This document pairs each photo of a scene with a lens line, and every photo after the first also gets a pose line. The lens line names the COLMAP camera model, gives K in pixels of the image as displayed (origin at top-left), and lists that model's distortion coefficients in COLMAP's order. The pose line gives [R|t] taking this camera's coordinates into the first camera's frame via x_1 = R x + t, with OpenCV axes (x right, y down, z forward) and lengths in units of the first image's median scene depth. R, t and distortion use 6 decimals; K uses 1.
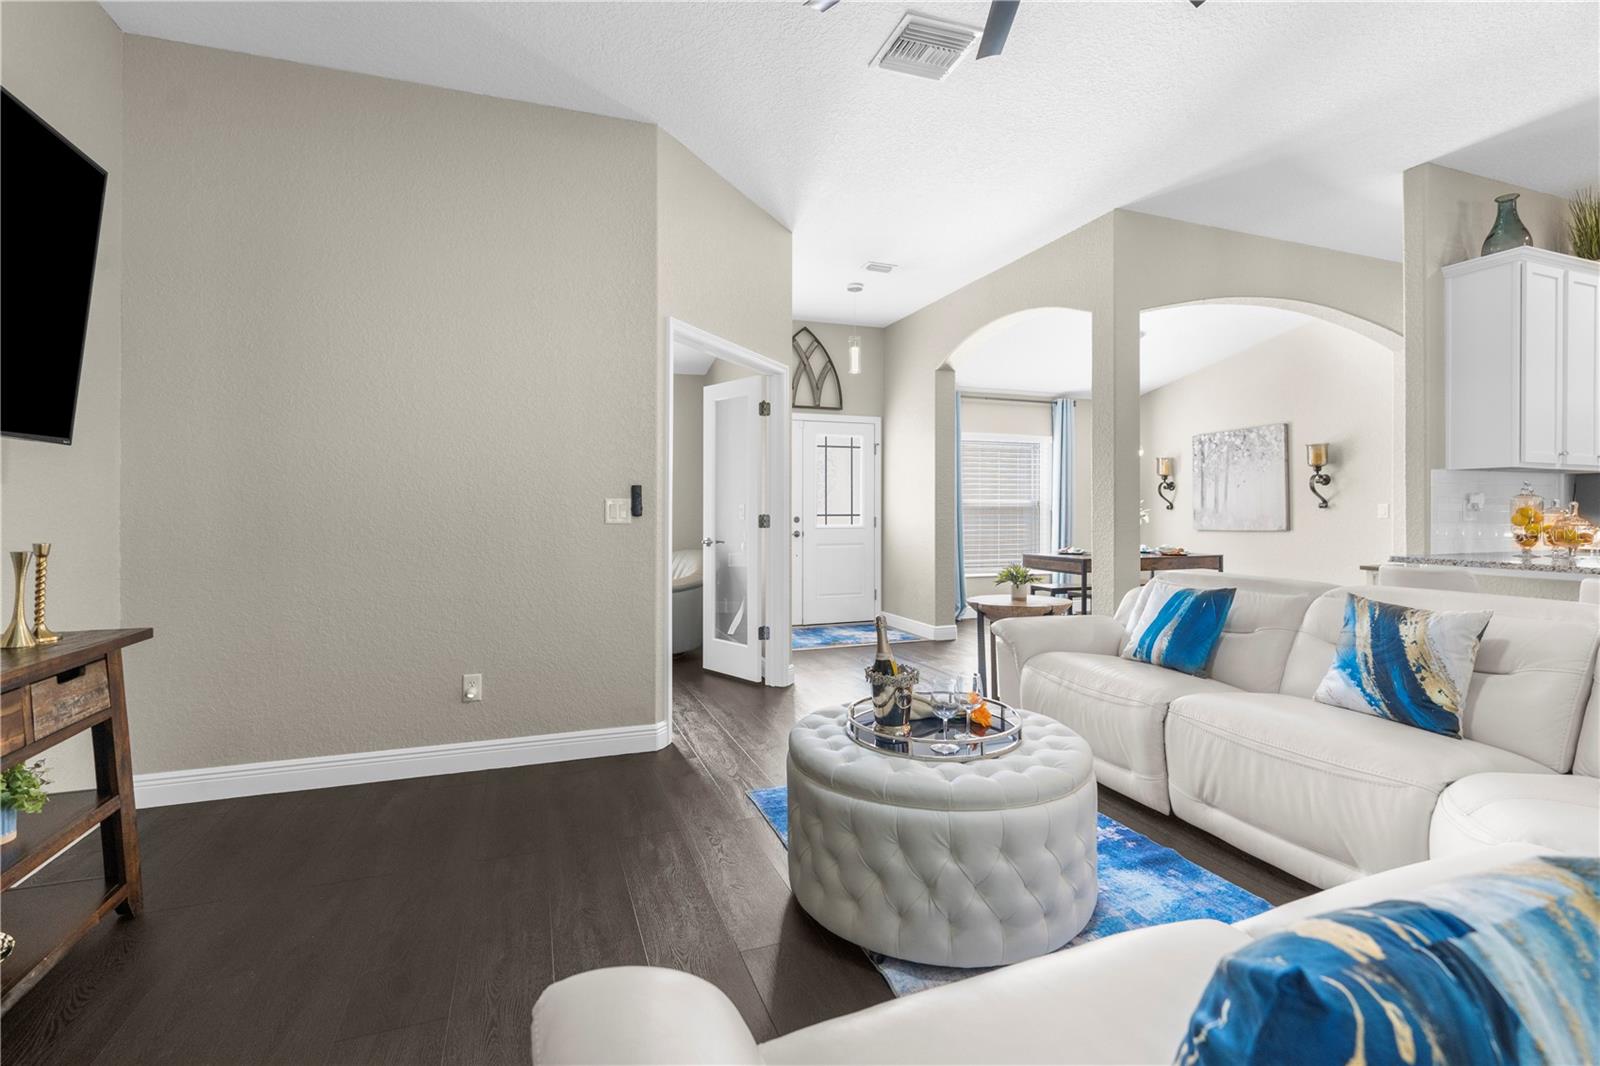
lens RADIAL K [[731.8, 0, 800.0], [0, 731.8, 502.4], [0, 0, 1]] dist [-0.000750, -0.000095]
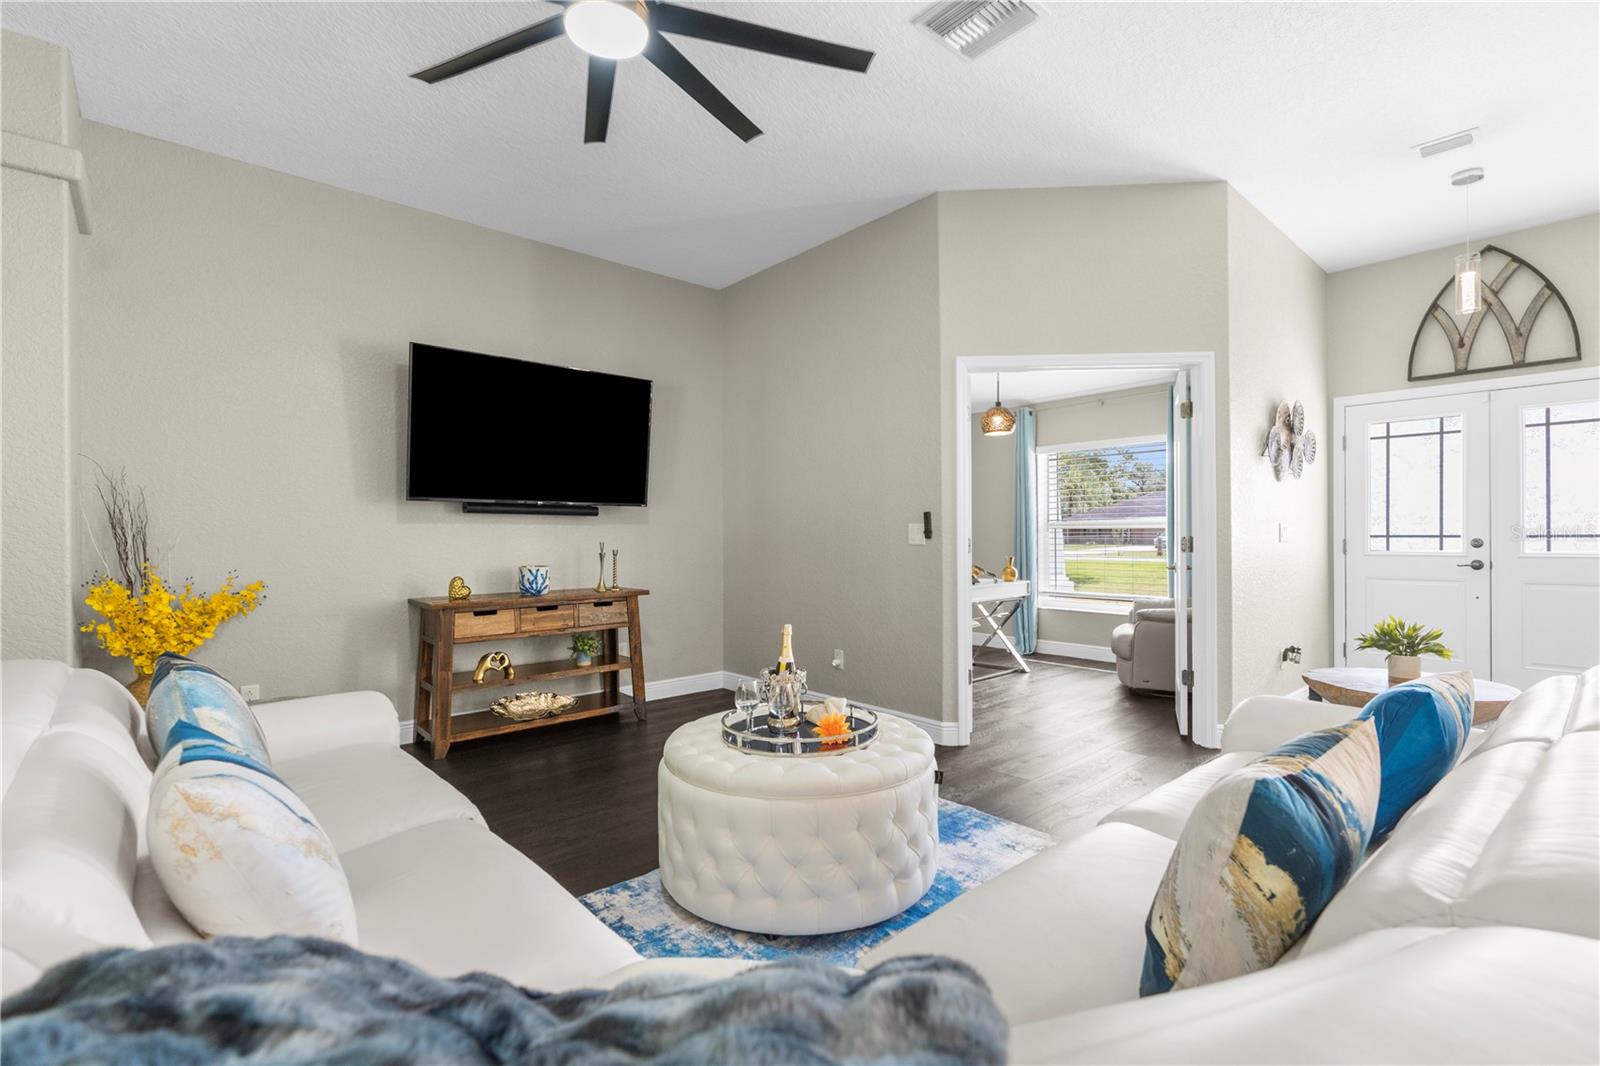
lens RADIAL K [[725.4, 0, 800.0], [0, 725.4, 533.0], [0, 0, 1]] dist [-0.000320, -0.000014]
pose [[0.358475, -0.006718, -0.933515, 0.481608], [0.018533, 0.999828, -0.000079, 0.004205], [0.933356, -0.017273, 0.358538, 0.244077]]
